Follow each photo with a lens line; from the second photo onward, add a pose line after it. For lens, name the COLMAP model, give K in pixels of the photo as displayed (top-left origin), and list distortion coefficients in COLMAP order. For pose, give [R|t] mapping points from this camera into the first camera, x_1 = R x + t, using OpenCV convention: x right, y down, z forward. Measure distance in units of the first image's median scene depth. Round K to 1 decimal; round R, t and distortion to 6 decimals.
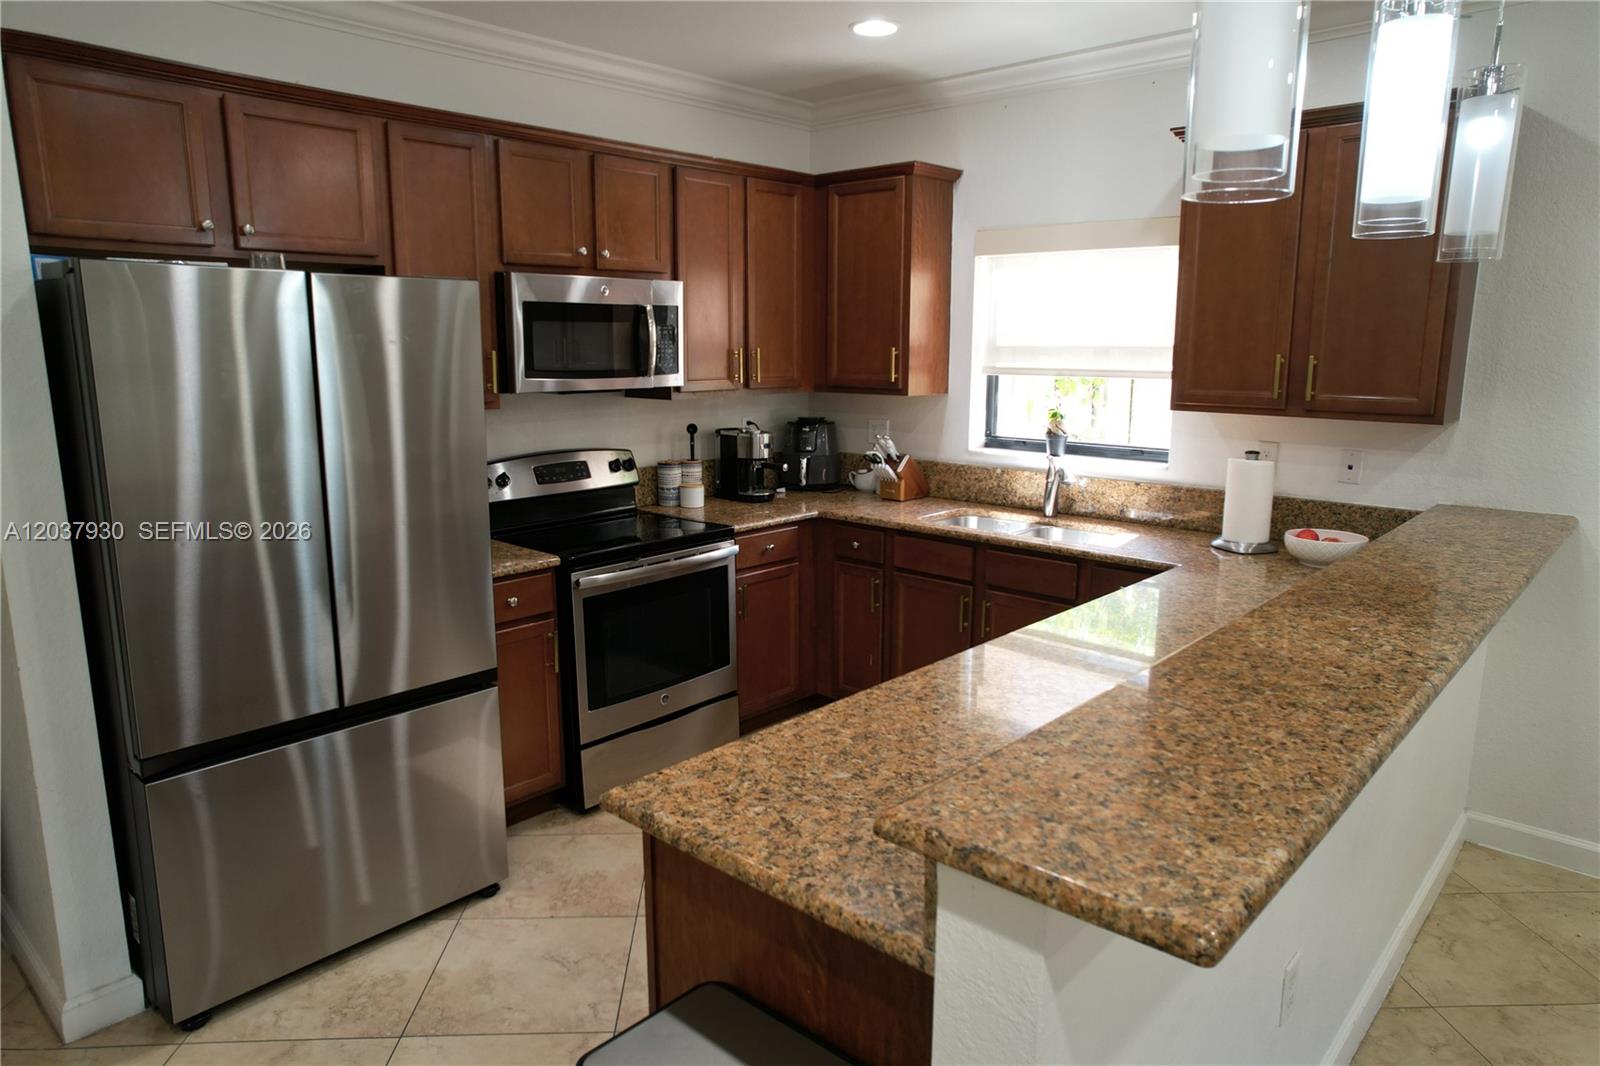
lens RADIAL K [[1026.2, 0, 800.0], [0, 1026.2, 533.0], [0, 0, 1]] dist [-0.066271, 0.062212]
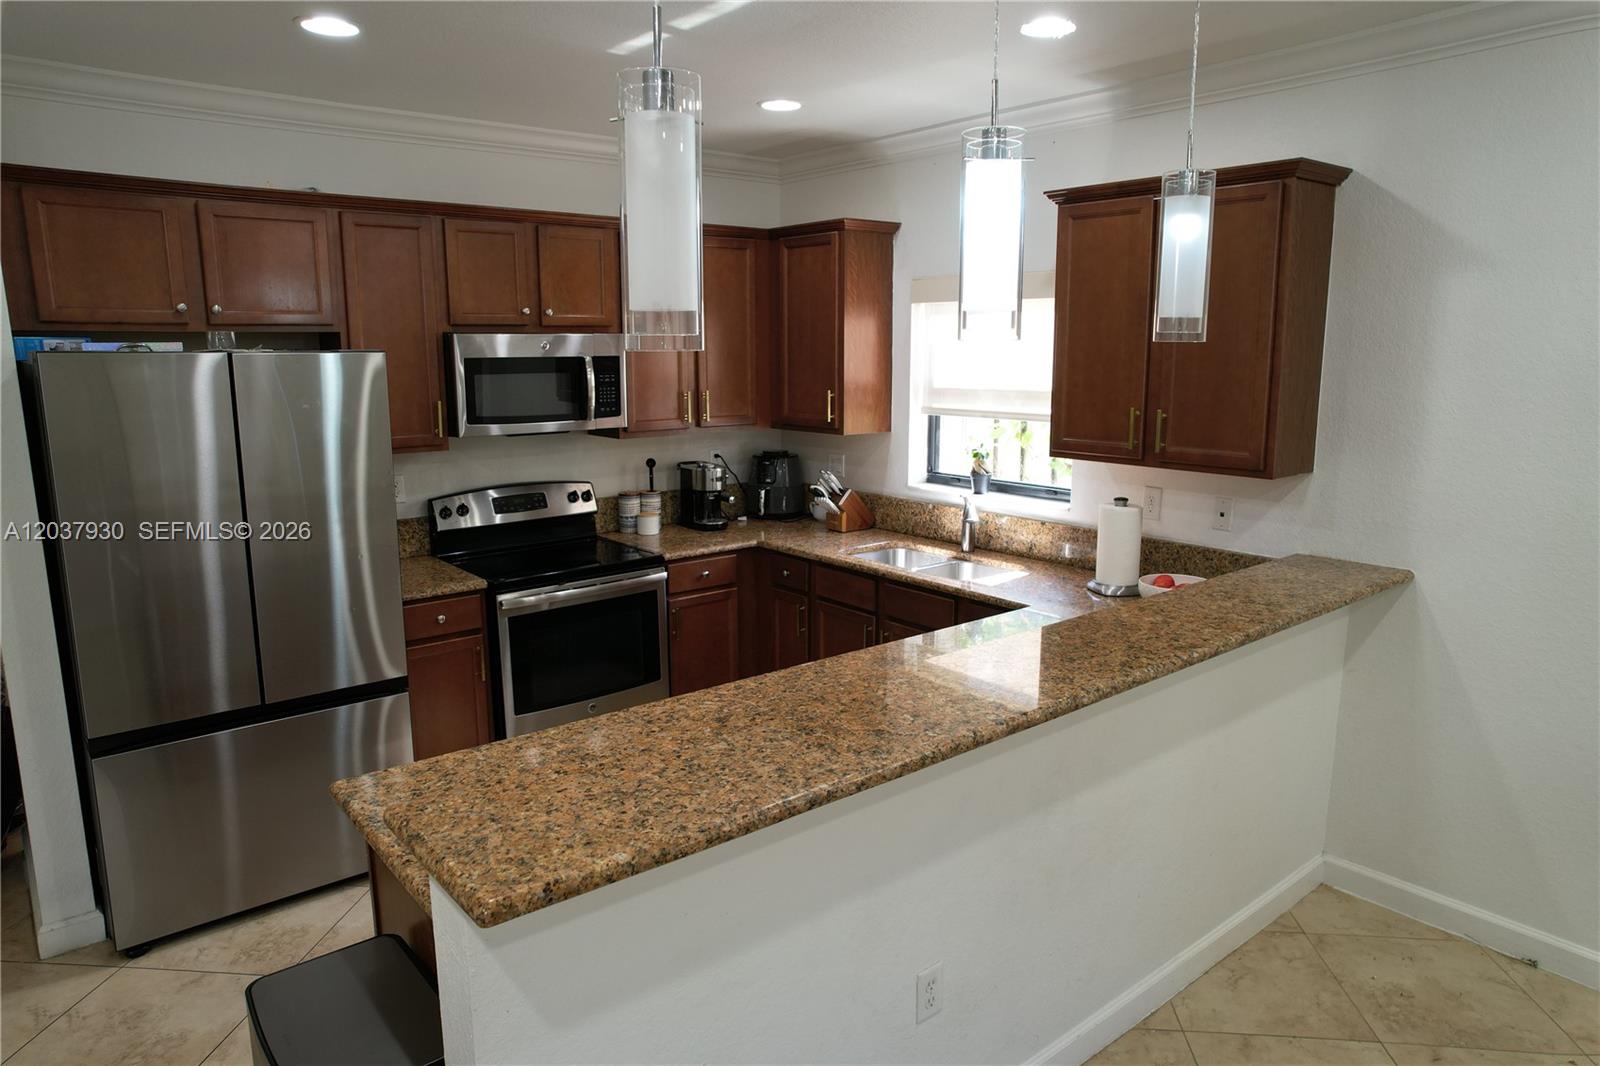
lens RADIAL K [[1034.1, 0, 800.0], [0, 1034.1, 533.0], [0, 0, 1]] dist [-0.070193, 0.064885]
pose [[0.989710, 0.021326, -0.141486, 0.236343], [-0.022018, 0.999752, -0.003325, -0.029497], [0.141380, 0.006406, 0.989935, -0.082224]]
